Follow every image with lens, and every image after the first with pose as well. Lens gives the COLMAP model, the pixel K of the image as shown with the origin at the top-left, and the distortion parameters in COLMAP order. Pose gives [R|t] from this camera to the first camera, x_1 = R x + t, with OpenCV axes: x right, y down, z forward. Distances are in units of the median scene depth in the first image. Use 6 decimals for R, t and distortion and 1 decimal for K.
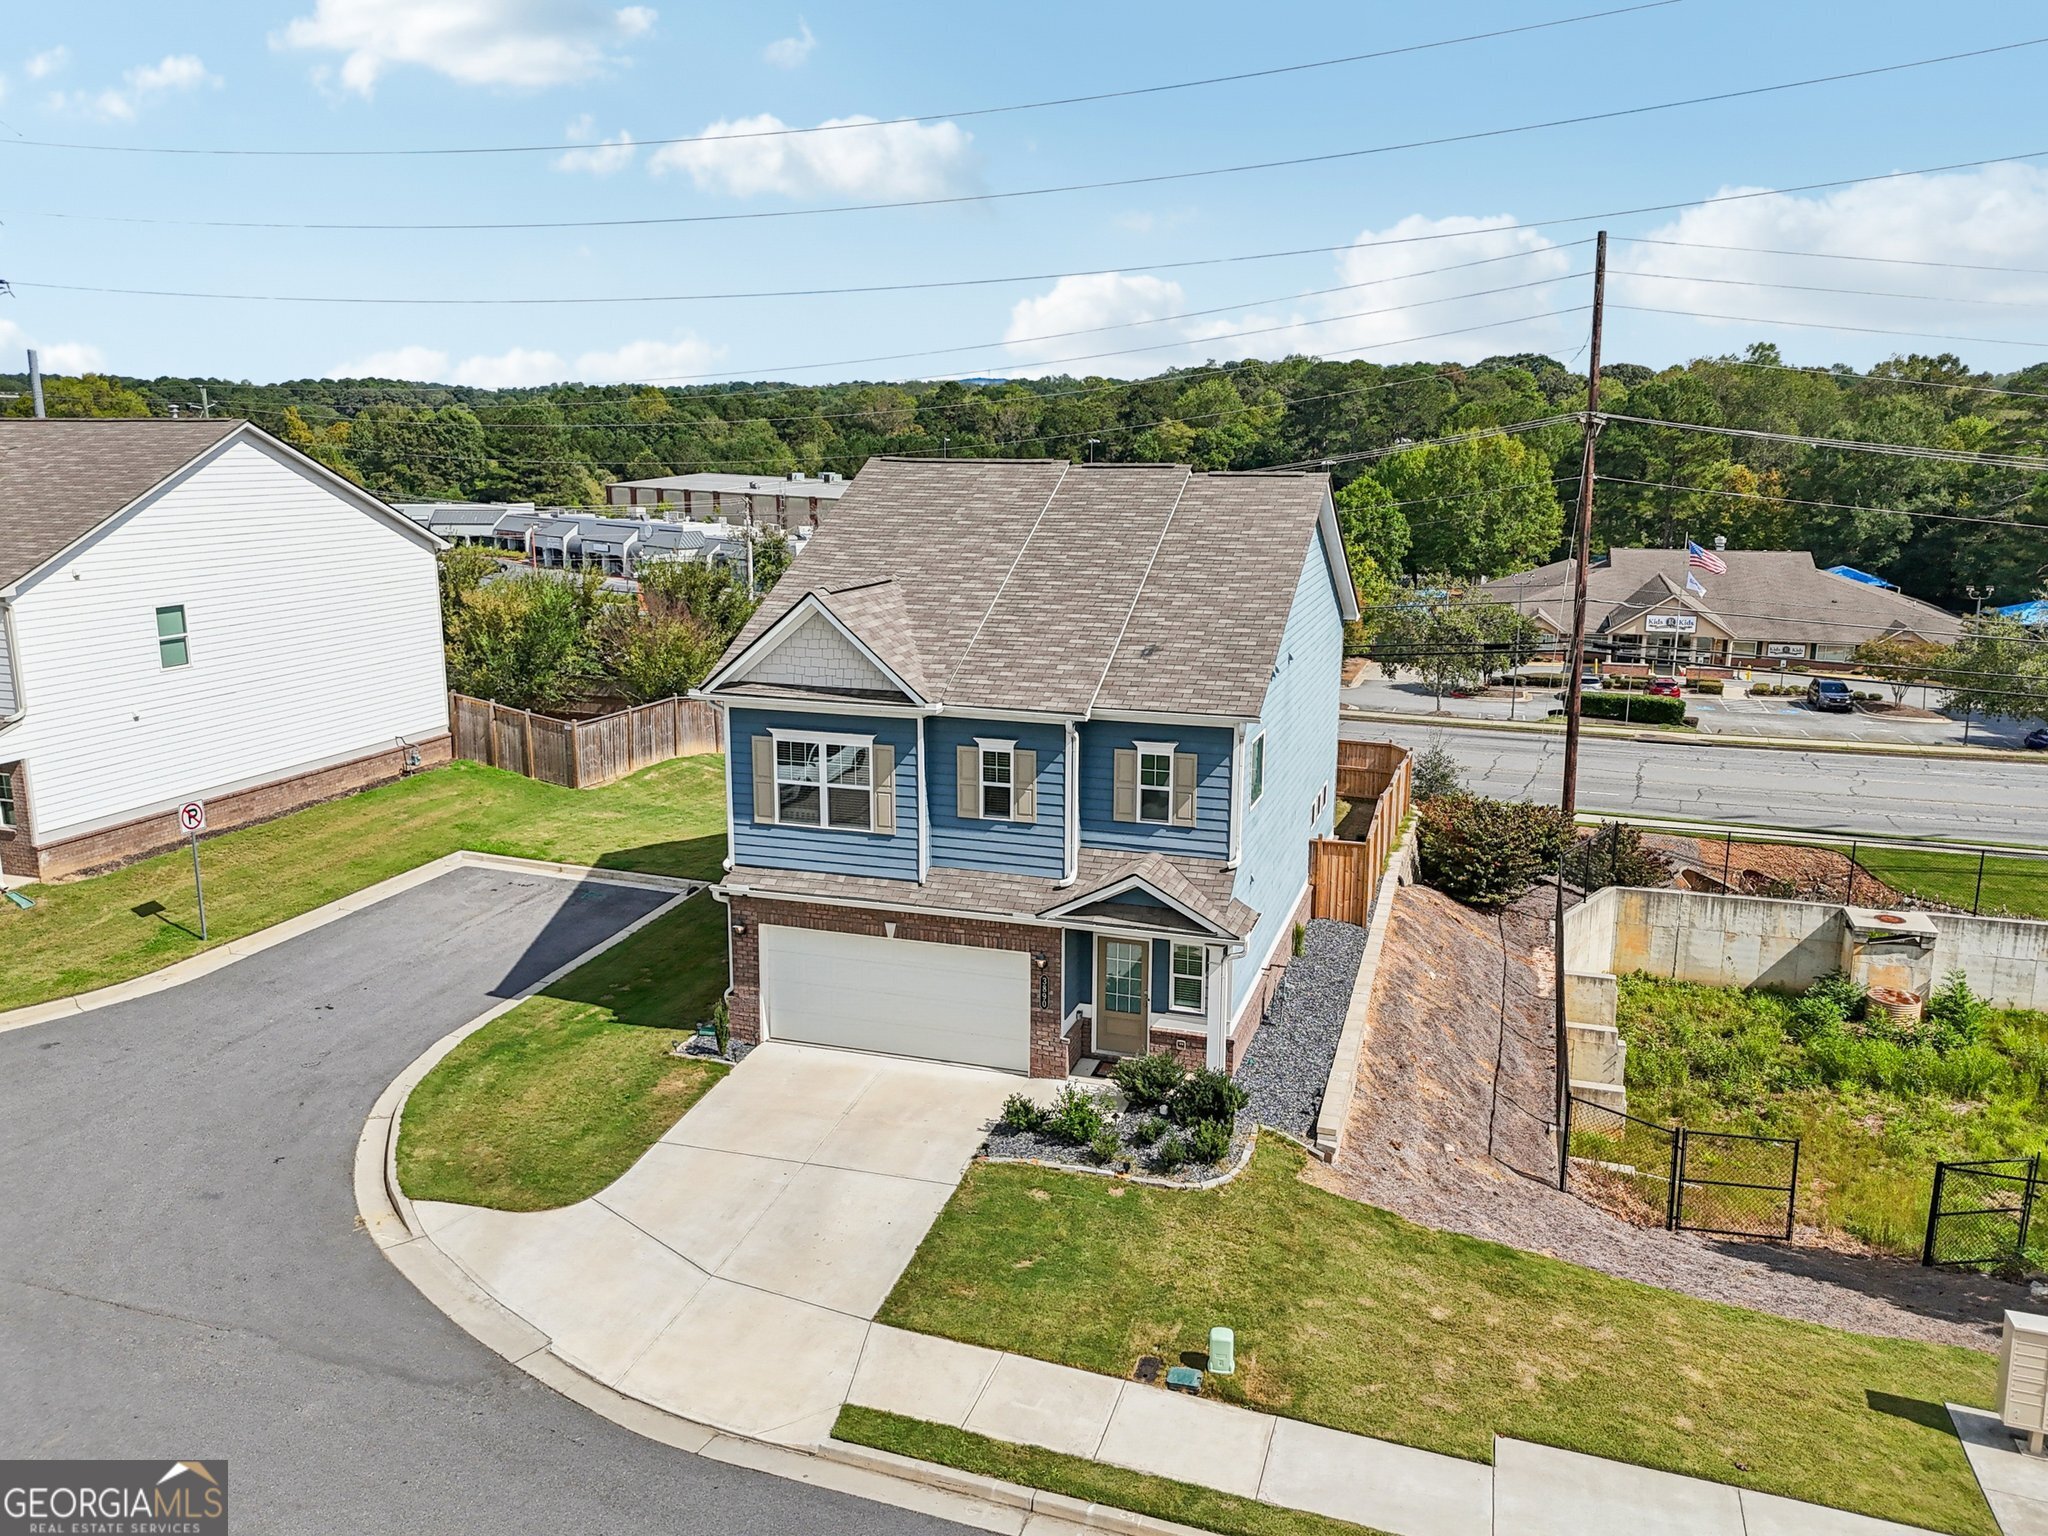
lens RADIAL K [[1515.5, 0, 1046.0], [0, 1515.5, 706.3], [0, 0, 1]] dist [0.082852, -0.155500]
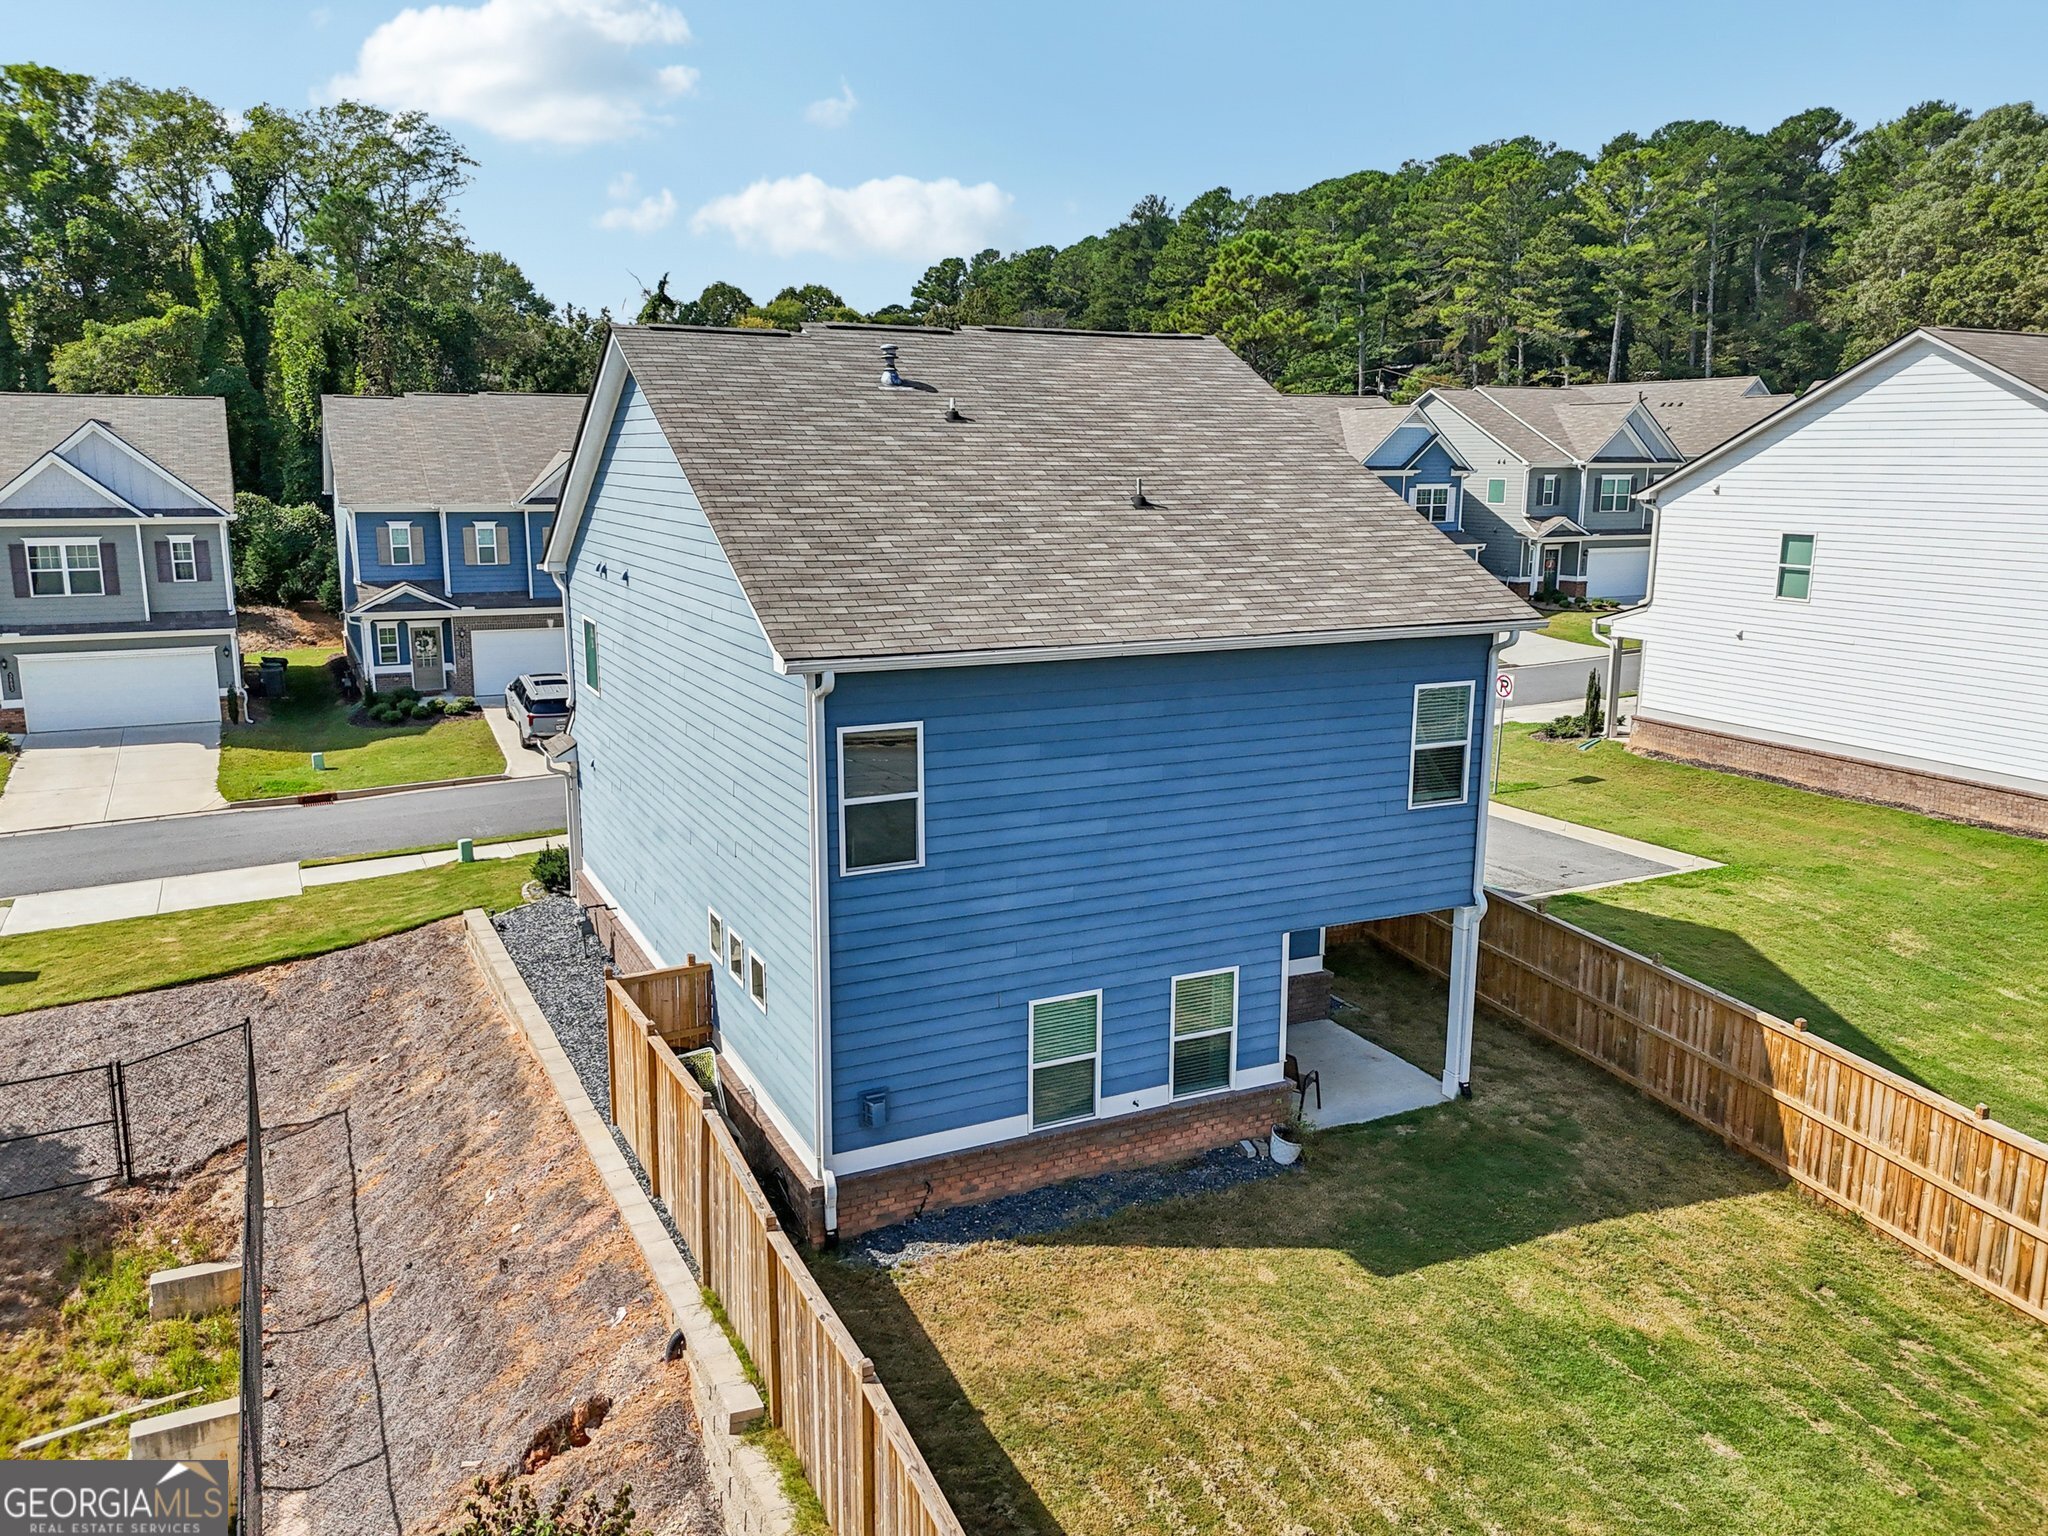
lens RADIAL K [[1516.8, 0, 1024.0], [0, 1516.8, 768.0], [0, 0, 1]] dist [0.077252, -0.086157]
pose [[-0.725351, 0.129811, -0.676029, 0.627884], [-0.129804, 0.938649, 0.319513, -0.240921], [0.676031, 0.319510, -0.664000, 1.889570]]
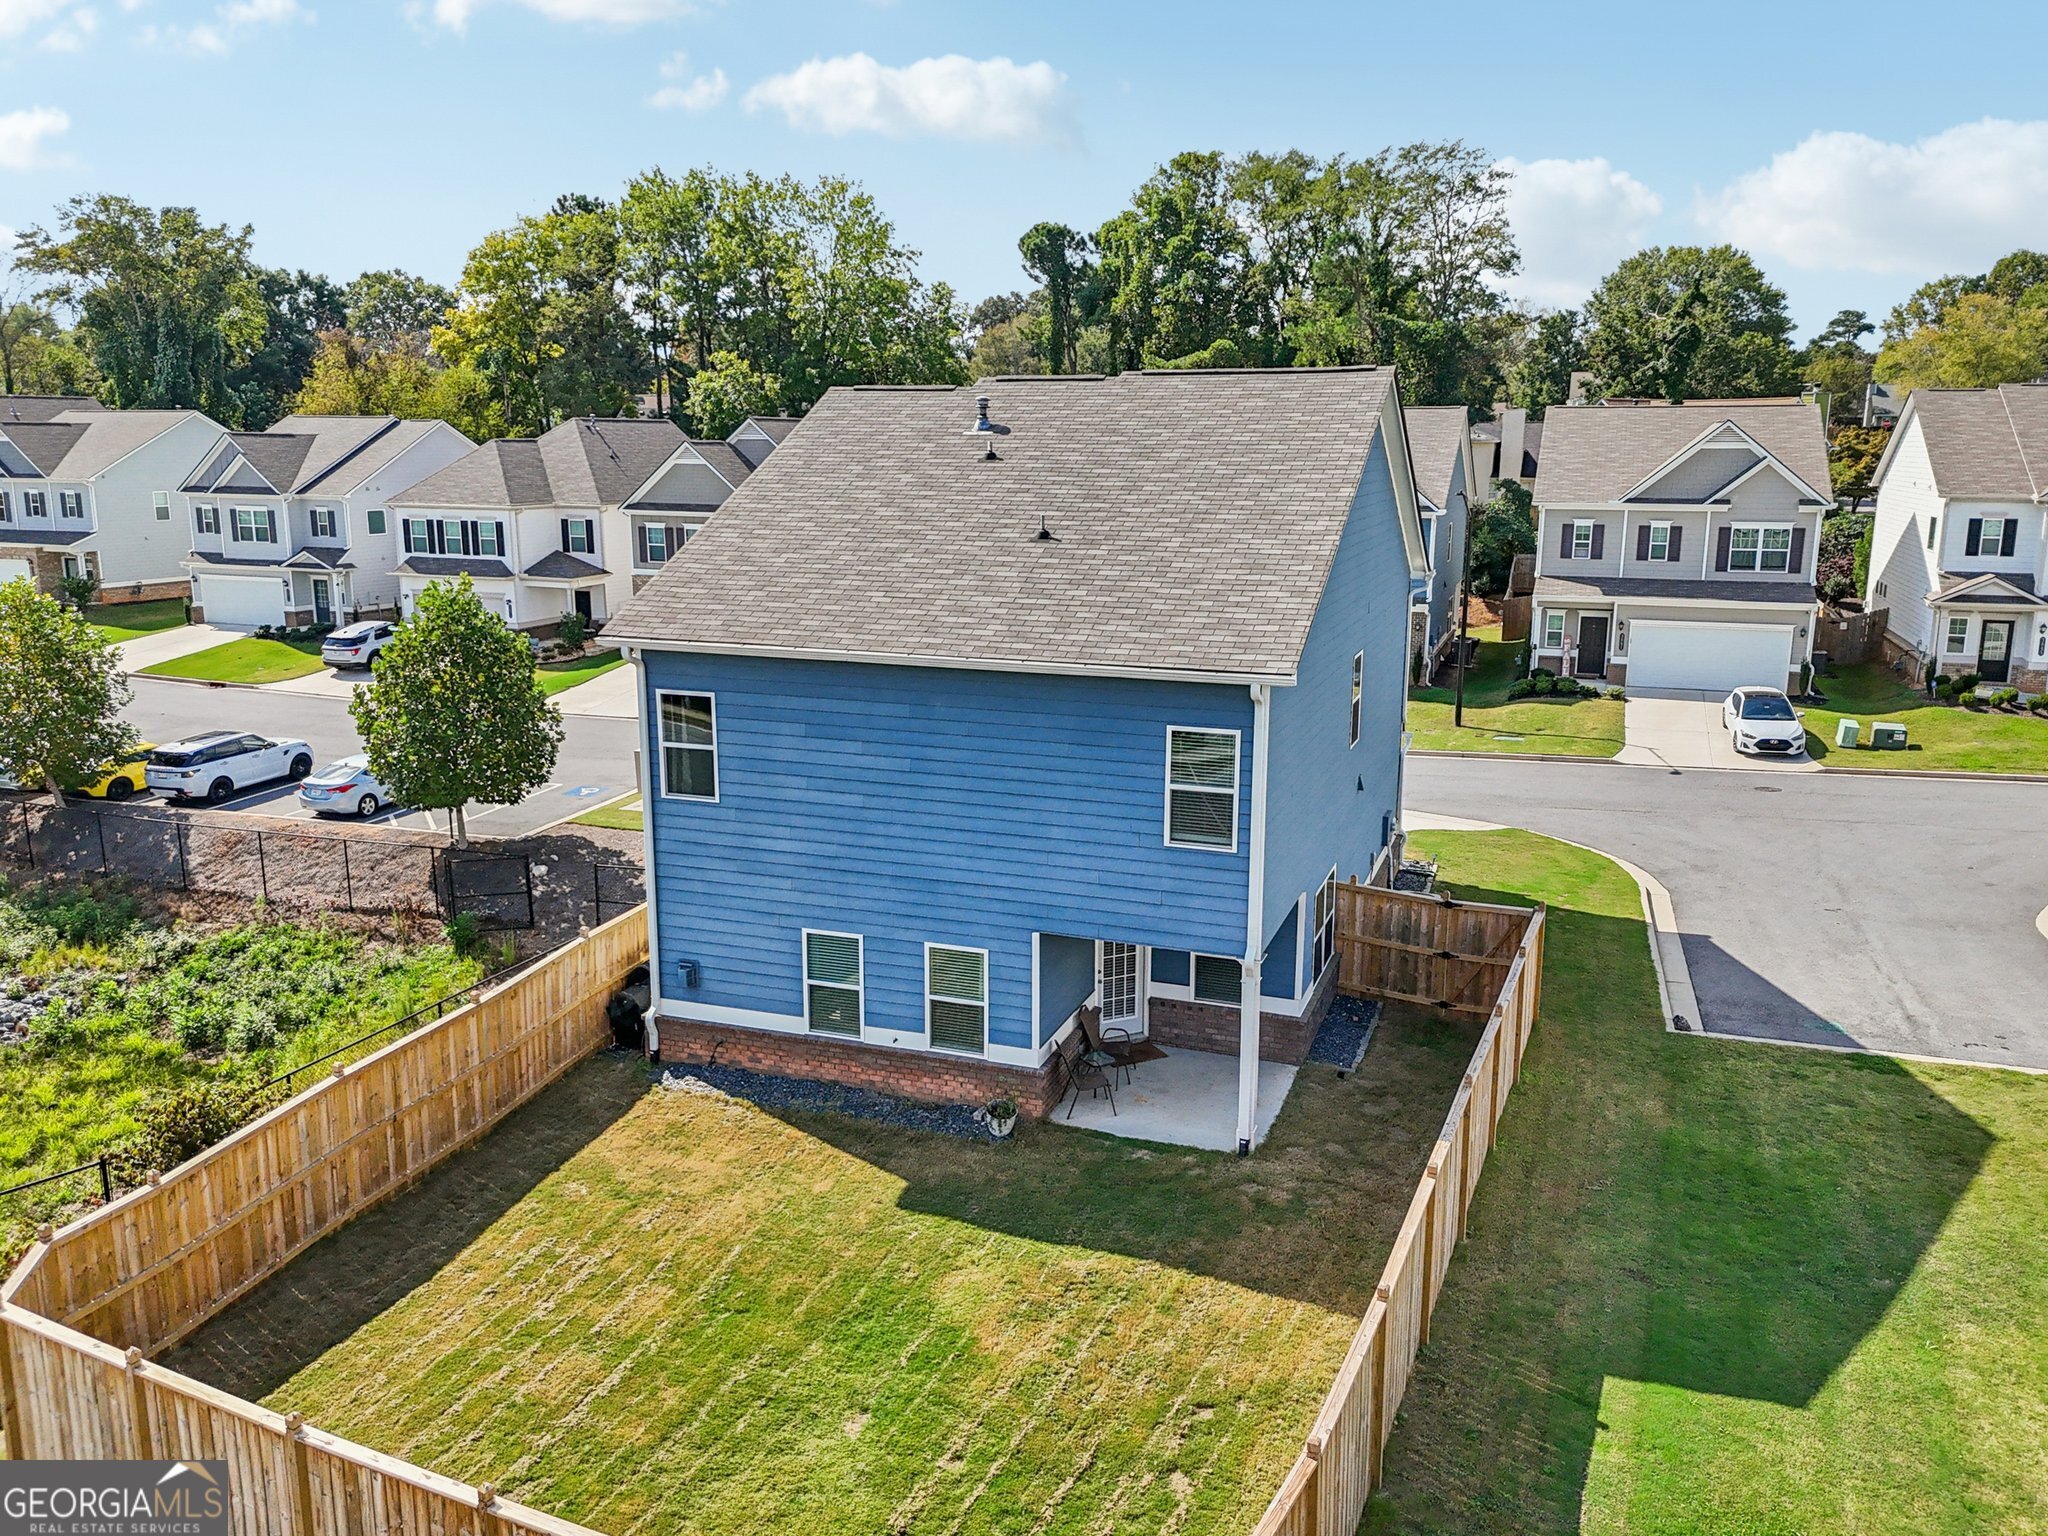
lens RADIAL K [[1516.8, 0, 1024.0], [0, 1516.8, 768.0], [0, 0, 1]] dist [0.077252, -0.086157]
pose [[-0.999004, -0.014054, 0.042358, 0.037251], [0.003436, 0.922081, 0.386982, -0.335732], [-0.044496, 0.386742, -0.921114, 2.209477]]
